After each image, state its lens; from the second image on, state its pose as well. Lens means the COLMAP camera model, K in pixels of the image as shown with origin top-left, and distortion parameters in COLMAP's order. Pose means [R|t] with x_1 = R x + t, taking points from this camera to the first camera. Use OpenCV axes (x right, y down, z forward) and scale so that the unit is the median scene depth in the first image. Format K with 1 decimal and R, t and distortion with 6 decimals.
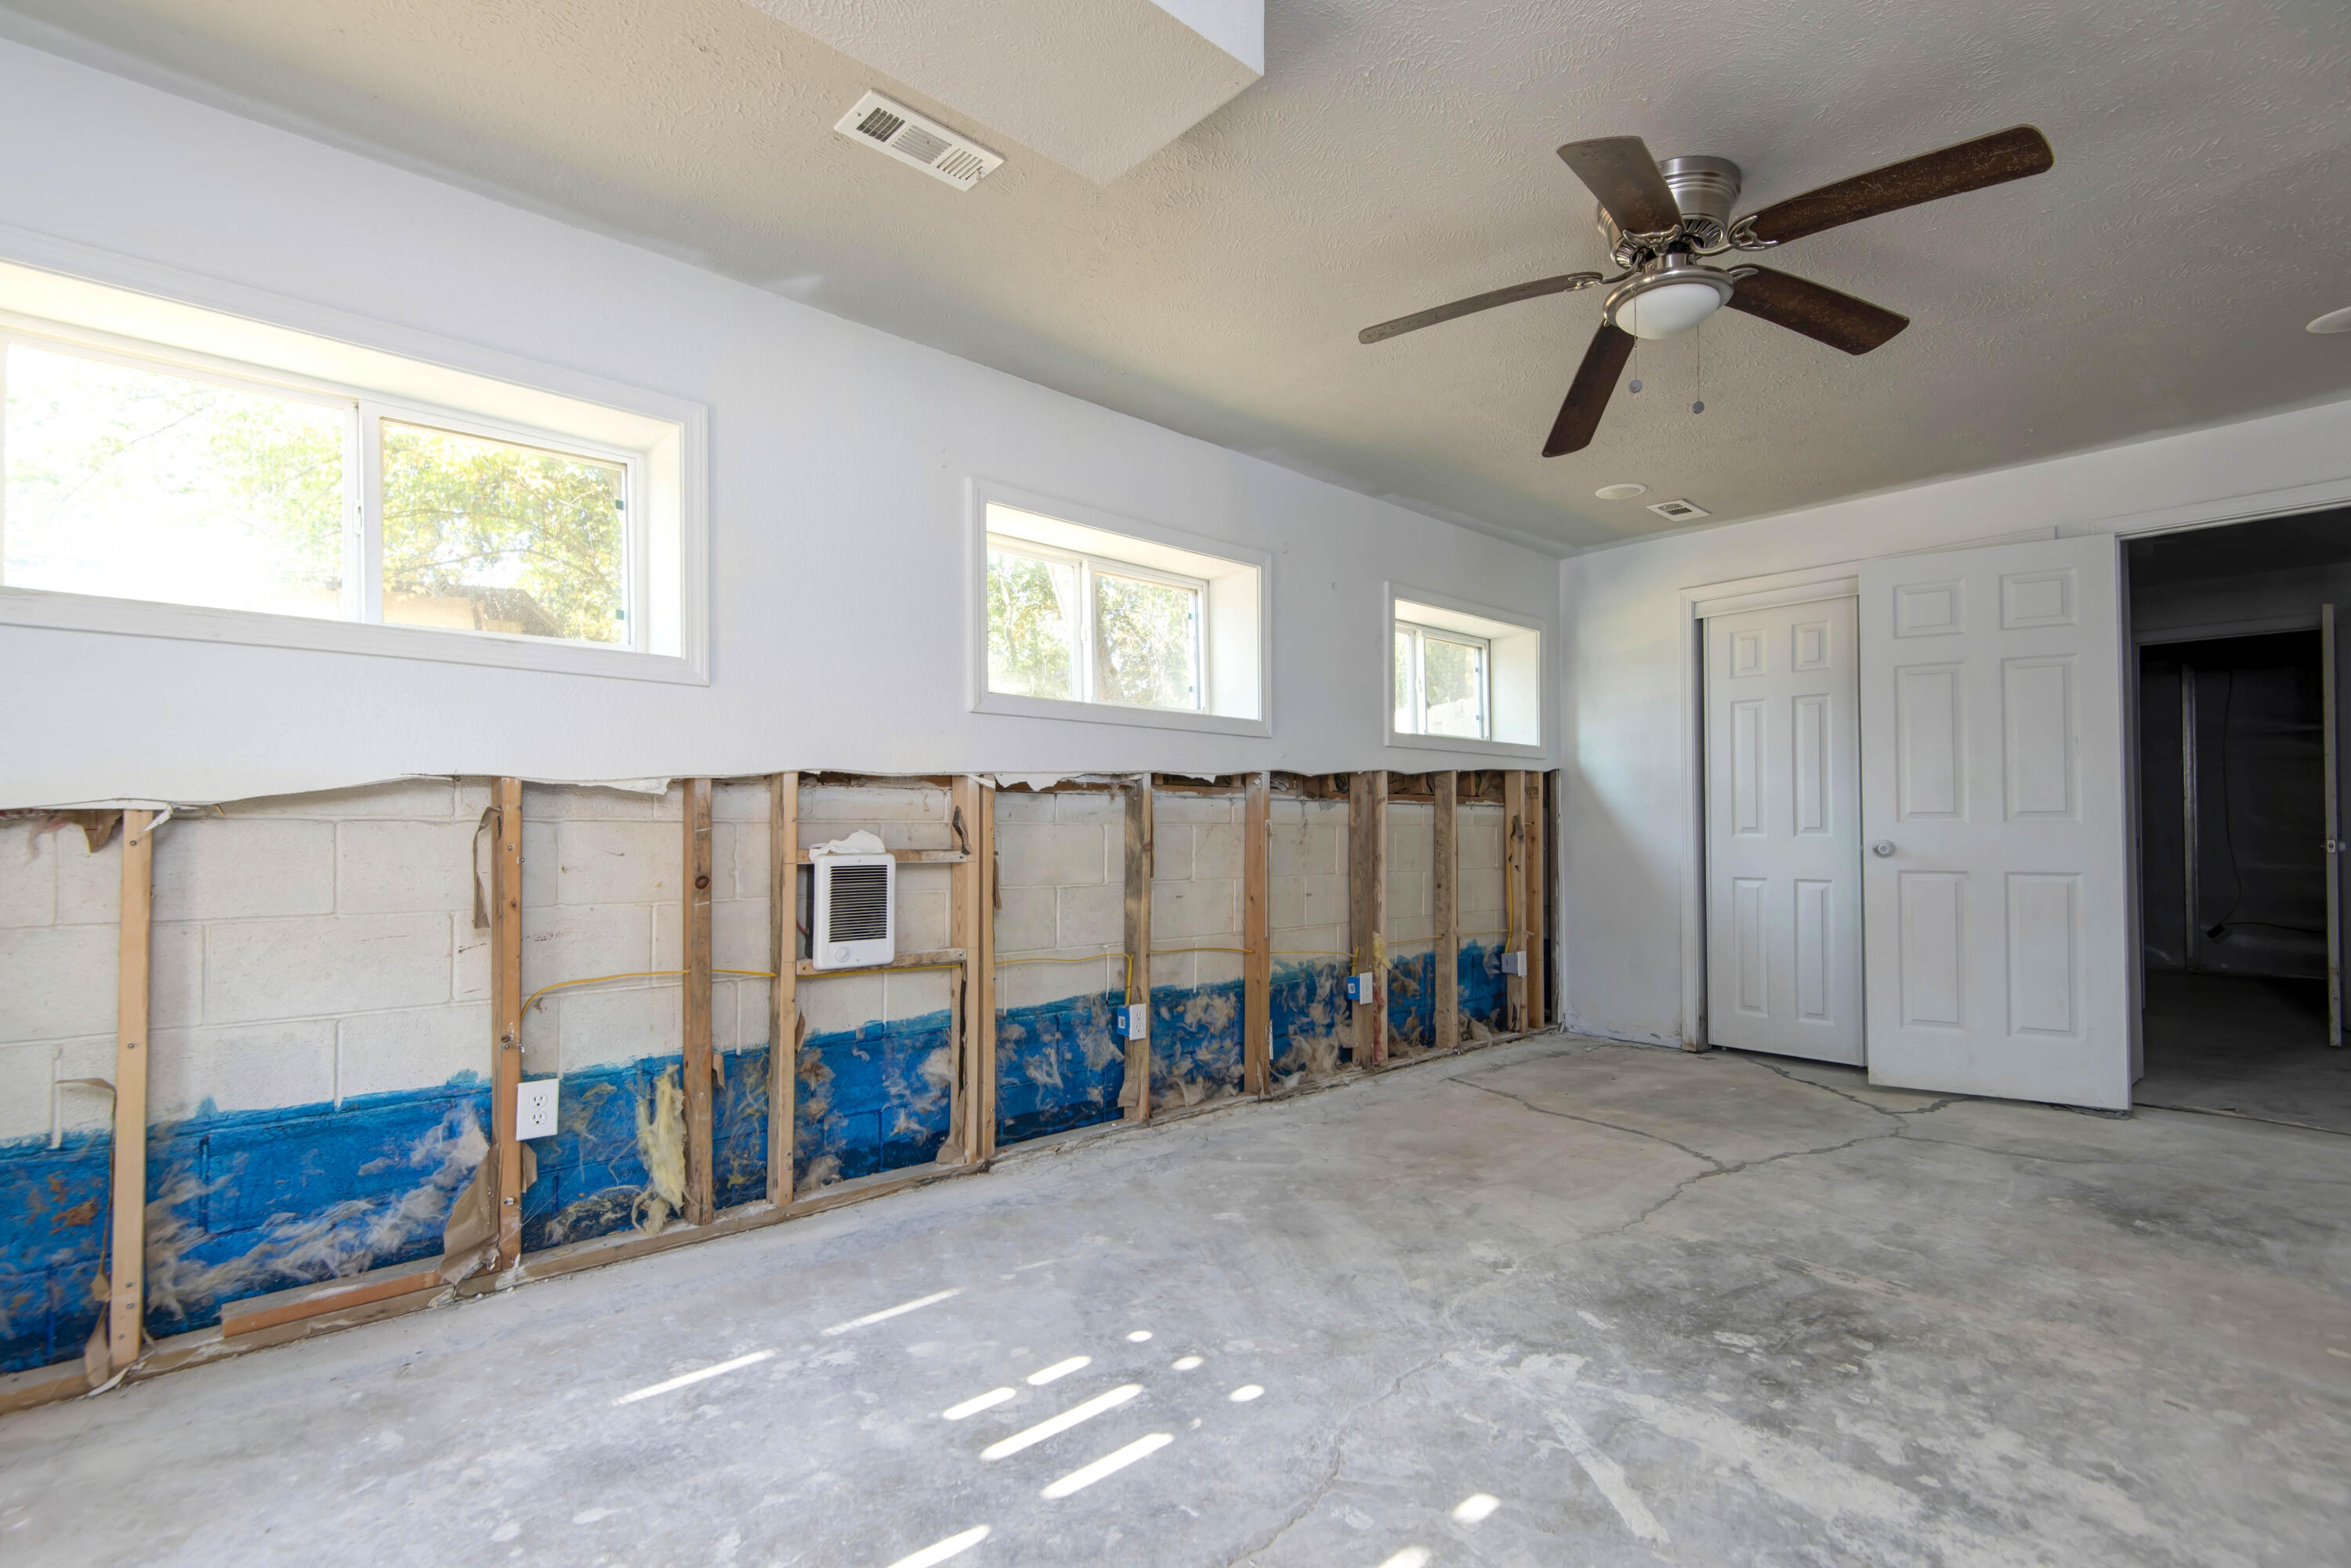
lens RADIAL K [[1055.0, 0, 1171.5], [0, 1055.0, 805.9], [0, 0, 1]] dist [0.013687, -0.000308]
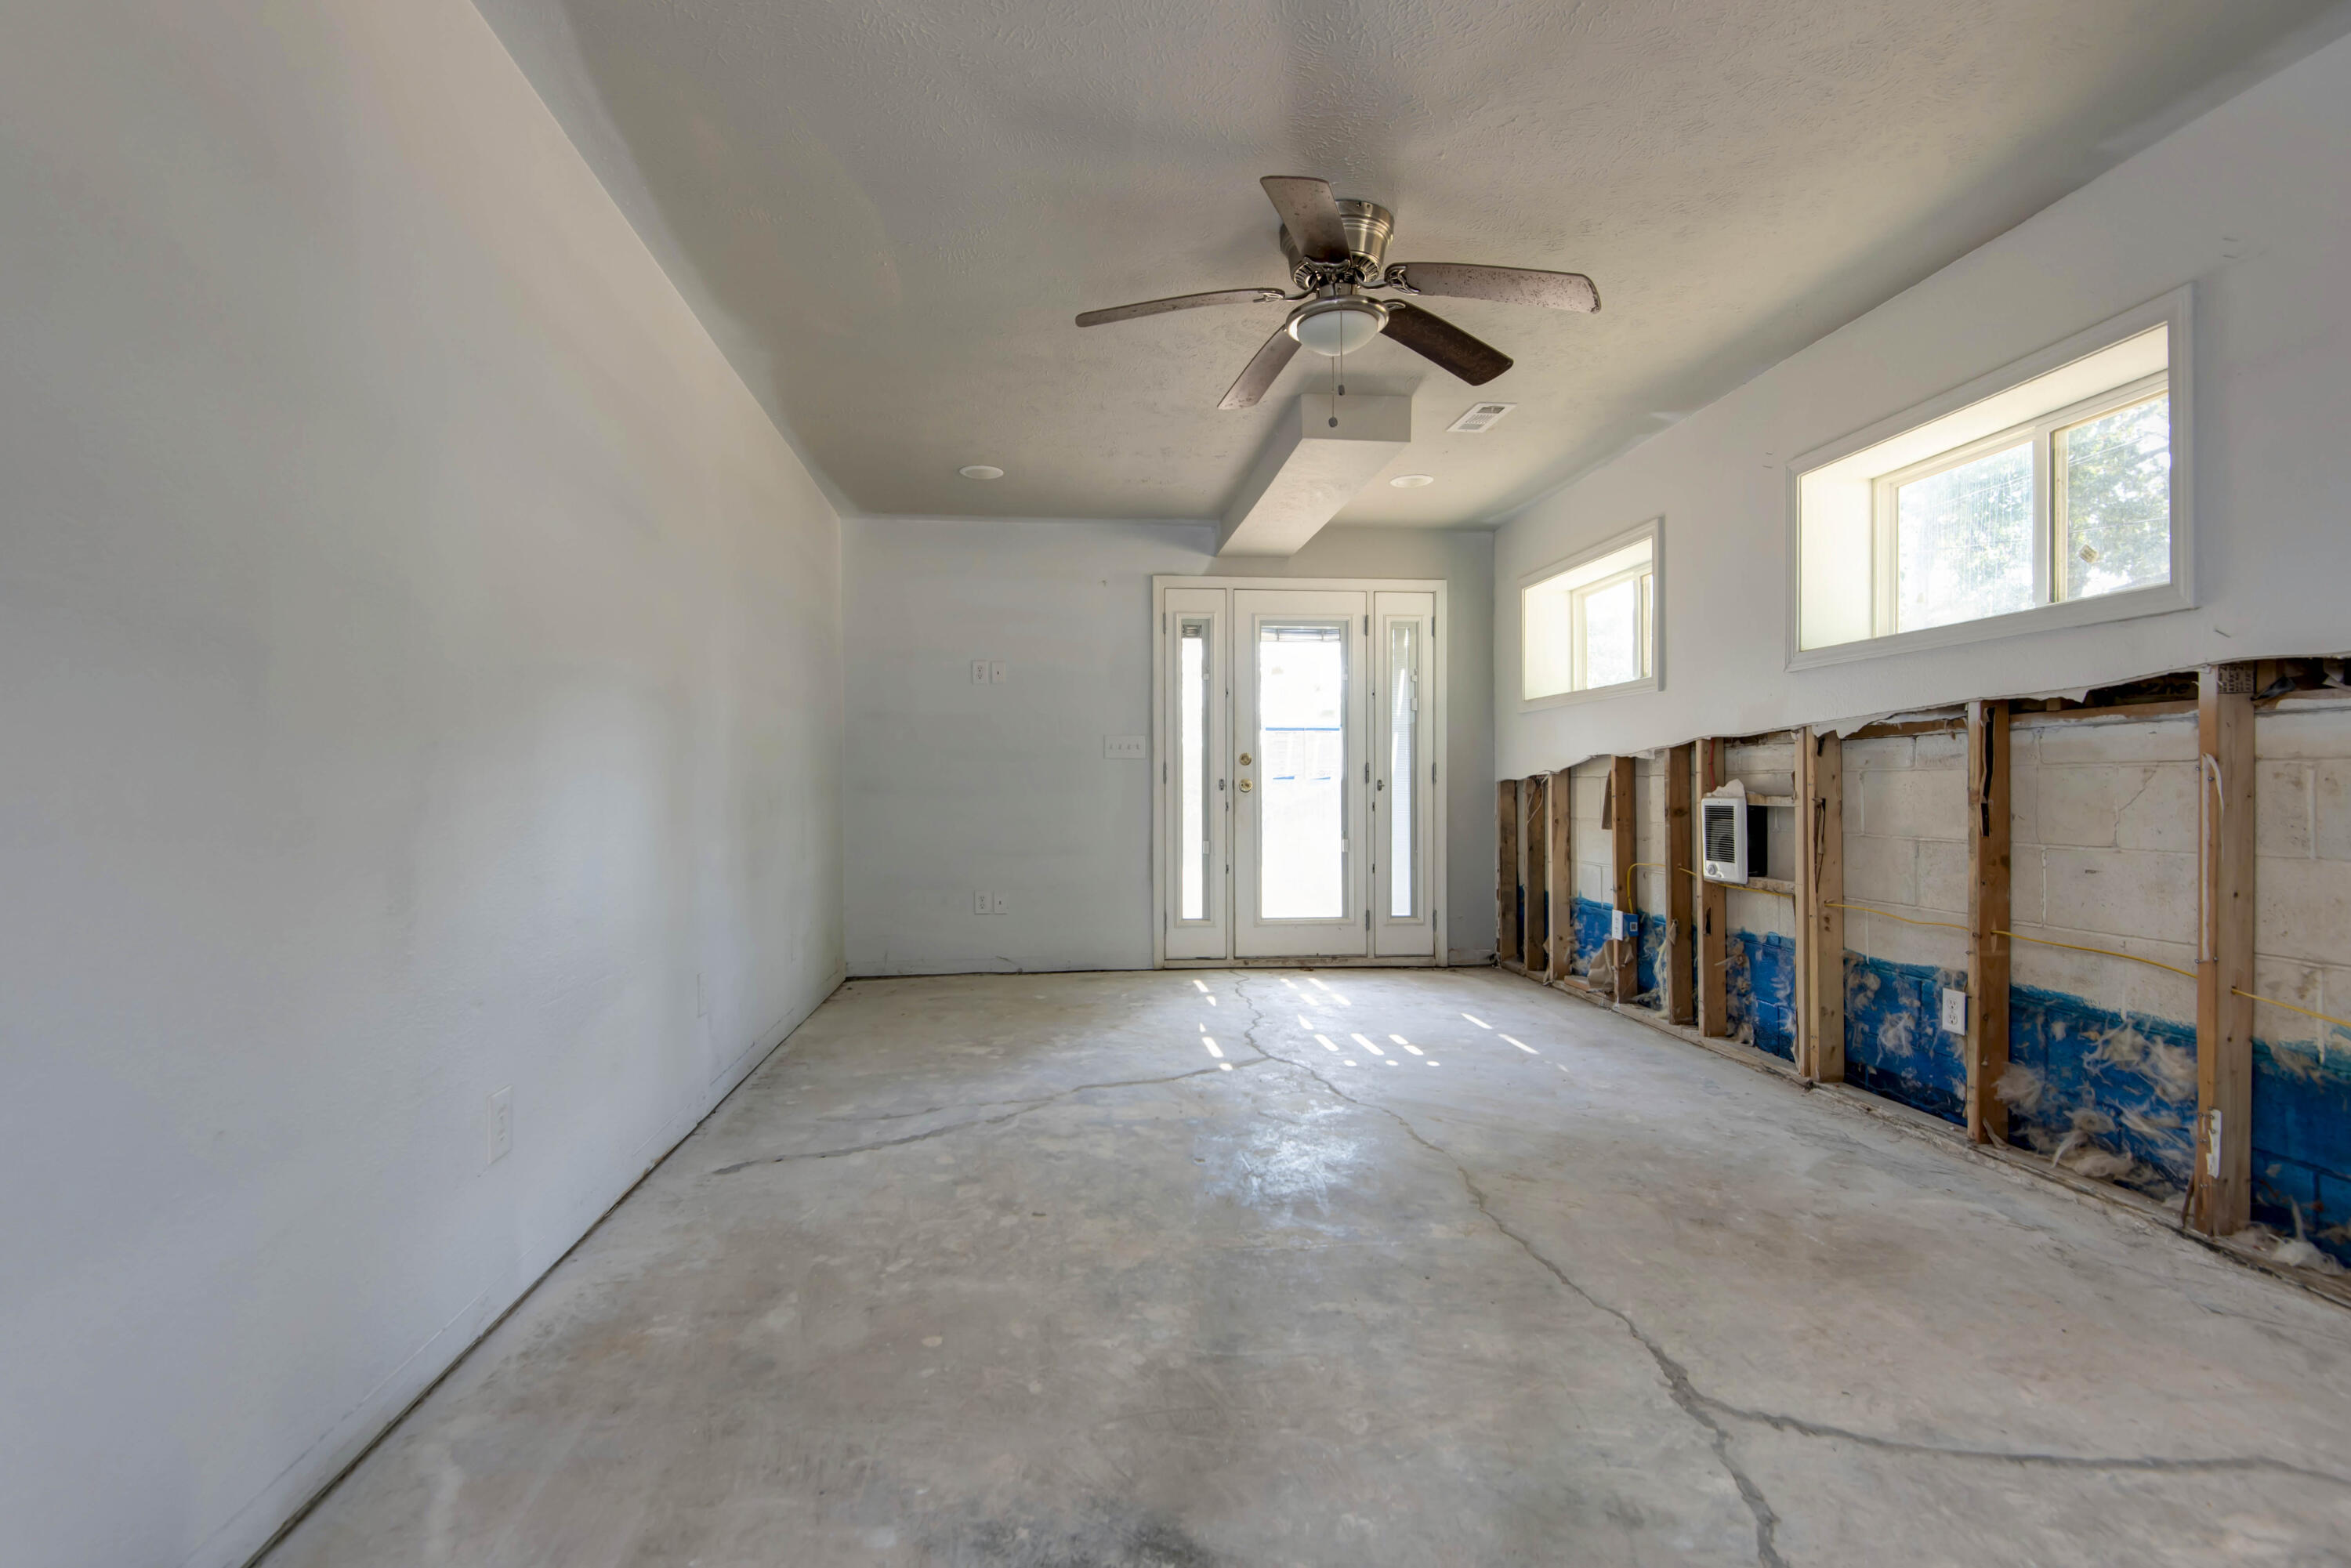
lens RADIAL K [[1070.7, 0, 1153.9], [0, 1070.7, 787.7], [0, 0, 1]] dist [0.051061, -0.030206]
pose [[-0.585723, -0.005900, -0.810490, 1.050925], [0.012397, 0.999791, -0.016237, 0.040415], [0.810416, -0.019558, -0.585528, 1.035778]]
